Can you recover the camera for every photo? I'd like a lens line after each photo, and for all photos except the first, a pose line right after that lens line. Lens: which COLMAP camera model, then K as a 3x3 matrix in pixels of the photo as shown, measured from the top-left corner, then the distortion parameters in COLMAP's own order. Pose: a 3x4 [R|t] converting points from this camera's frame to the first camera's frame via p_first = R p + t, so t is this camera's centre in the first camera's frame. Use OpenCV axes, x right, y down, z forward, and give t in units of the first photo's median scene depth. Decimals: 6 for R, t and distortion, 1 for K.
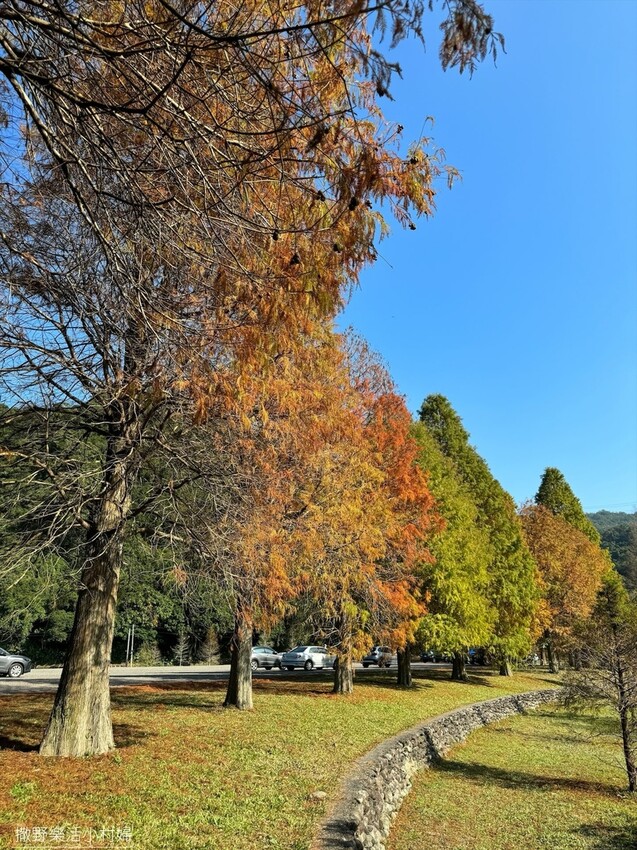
lens RADIAL K [[612.4, 0, 313.1], [0, 612.4, 424.7], [0, 0, 1]] dist [0.041781, -0.044017]
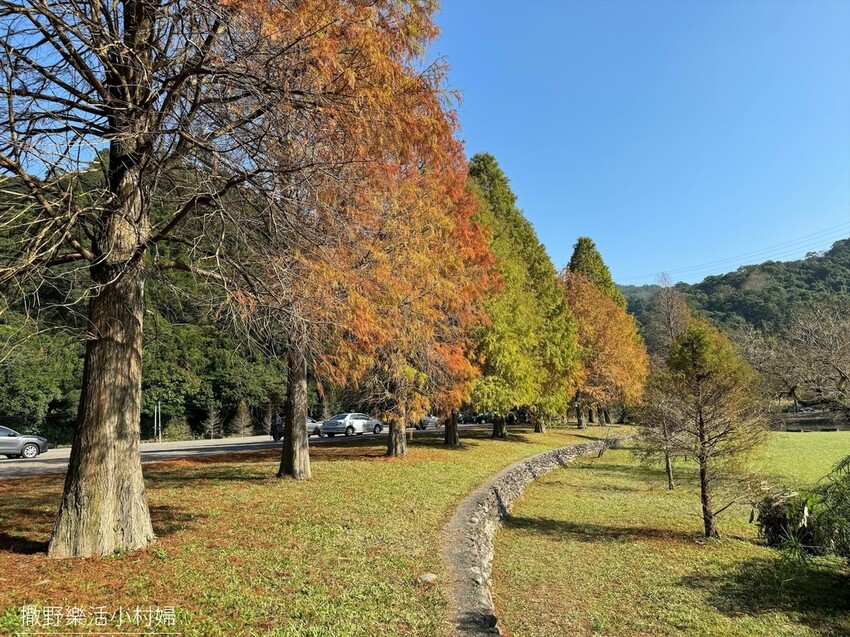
lens RADIAL K [[607.1, 0, 425.0], [0, 607.1, 318.5], [0, 0, 1]] dist [0.125018, -0.173314]
pose [[0.990619, -0.017094, 0.135582, -0.031926], [-0.008969, 0.981873, 0.189326, 0.037708], [-0.136360, -0.188766, 0.972509, 0.092420]]
